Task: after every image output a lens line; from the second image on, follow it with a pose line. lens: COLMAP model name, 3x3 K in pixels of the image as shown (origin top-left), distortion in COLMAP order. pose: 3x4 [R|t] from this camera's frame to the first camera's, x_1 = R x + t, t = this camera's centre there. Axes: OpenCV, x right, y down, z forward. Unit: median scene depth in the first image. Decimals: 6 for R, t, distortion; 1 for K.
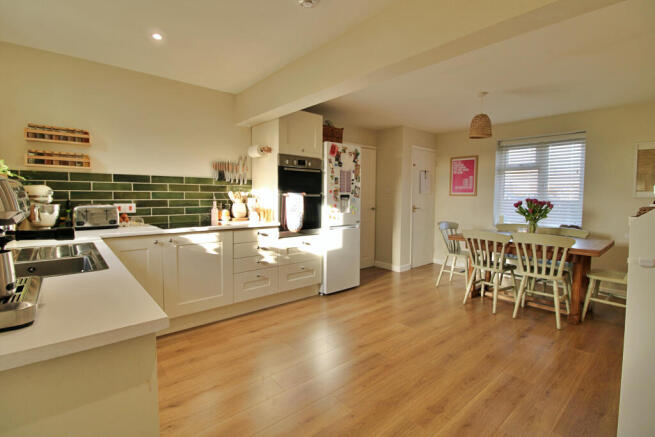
lens RADIAL K [[307.1, 0, 324.0], [0, 307.1, 210.2], [0, 0, 1]] dist [-0.002091, -0.000788]
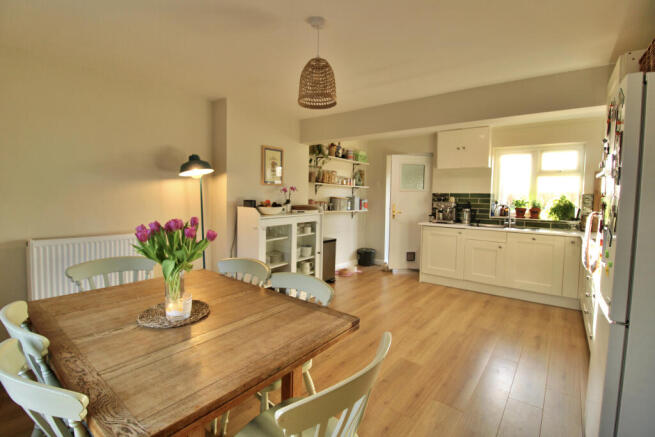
lens RADIAL K [[307.1, 0, 324.0], [0, 307.1, 210.2], [0, 0, 1]] dist [-0.002091, -0.000788]
pose [[-0.978441, -0.015614, -0.205937, 0.656133], [-0.038424, 0.993491, 0.107233, -0.121201], [0.202922, 0.112834, -0.972672, 1.654161]]
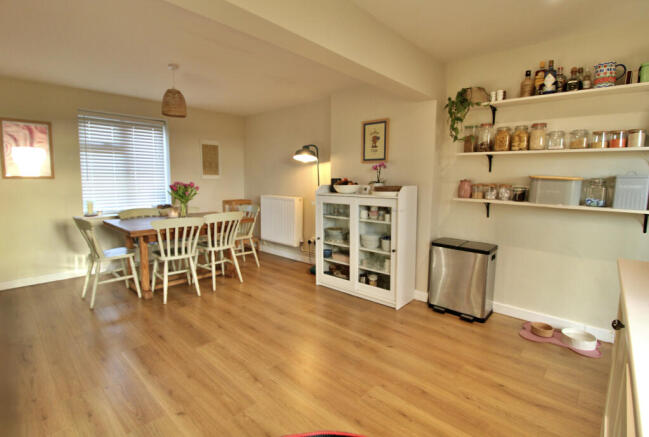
lens RADIAL K [[318.0, 0, 322.6], [0, 318.0, 206.4], [0, 0, 1]] dist [0.002483, 0.000383]
pose [[-0.113274, -0.102018, 0.988312, -0.530277], [0.048646, 0.992952, 0.108072, -0.056603], [-0.992372, 0.060319, -0.107513, 0.728599]]
